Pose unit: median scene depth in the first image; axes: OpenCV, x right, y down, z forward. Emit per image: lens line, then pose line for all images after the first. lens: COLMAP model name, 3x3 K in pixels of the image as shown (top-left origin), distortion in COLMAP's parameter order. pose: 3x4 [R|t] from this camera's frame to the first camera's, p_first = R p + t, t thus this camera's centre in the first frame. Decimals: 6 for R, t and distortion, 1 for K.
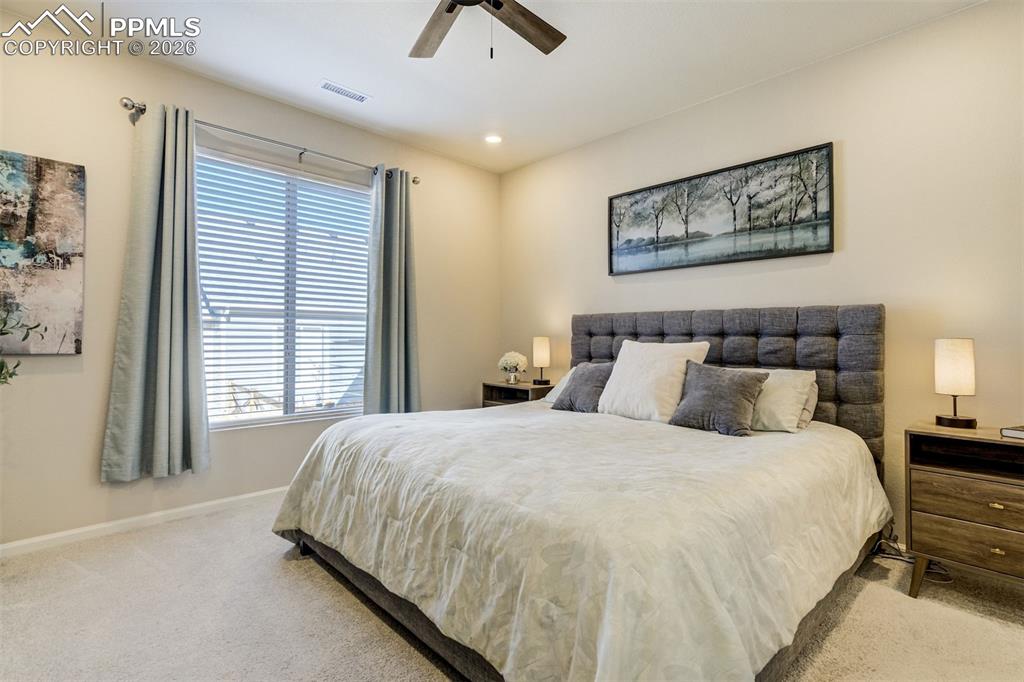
lens RADIAL K [[474.6, 0, 543.6], [0, 474.6, 358.3], [0, 0, 1]] dist [-0.037900, 0.012946]
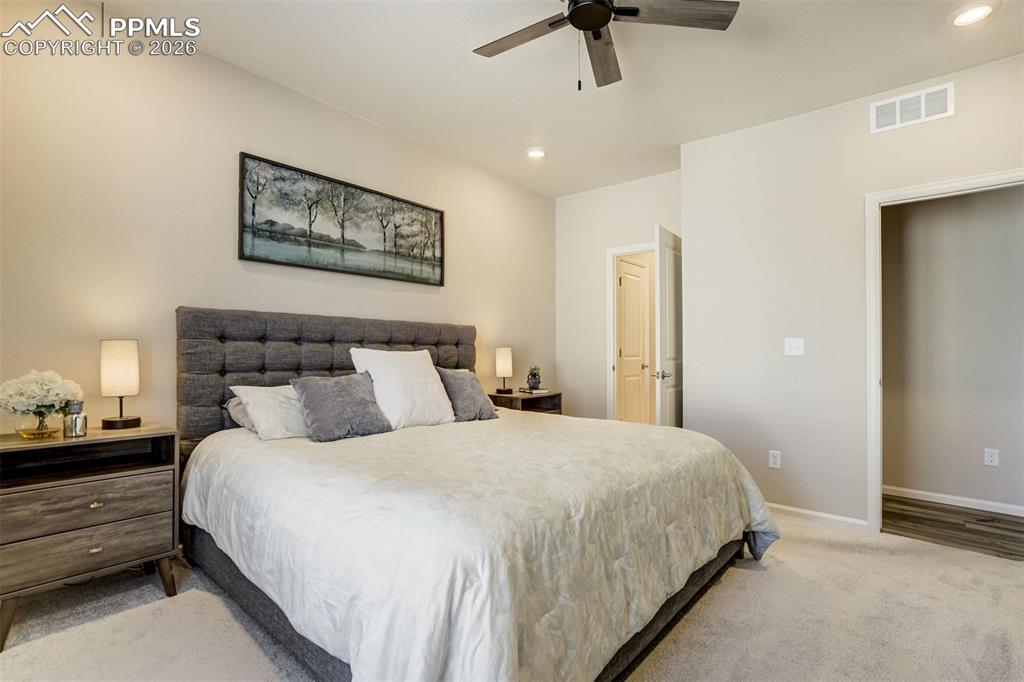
lens RADIAL K [[474.6, 0, 512.9], [0, 474.6, 340.1], [0, 0, 1]] dist [-0.037900, 0.012946]
pose [[-0.047814, 0.013716, 0.998762, -0.702239], [0.027962, 0.999532, -0.012388, -0.032766], [-0.998465, 0.027335, -0.048175, 0.718467]]
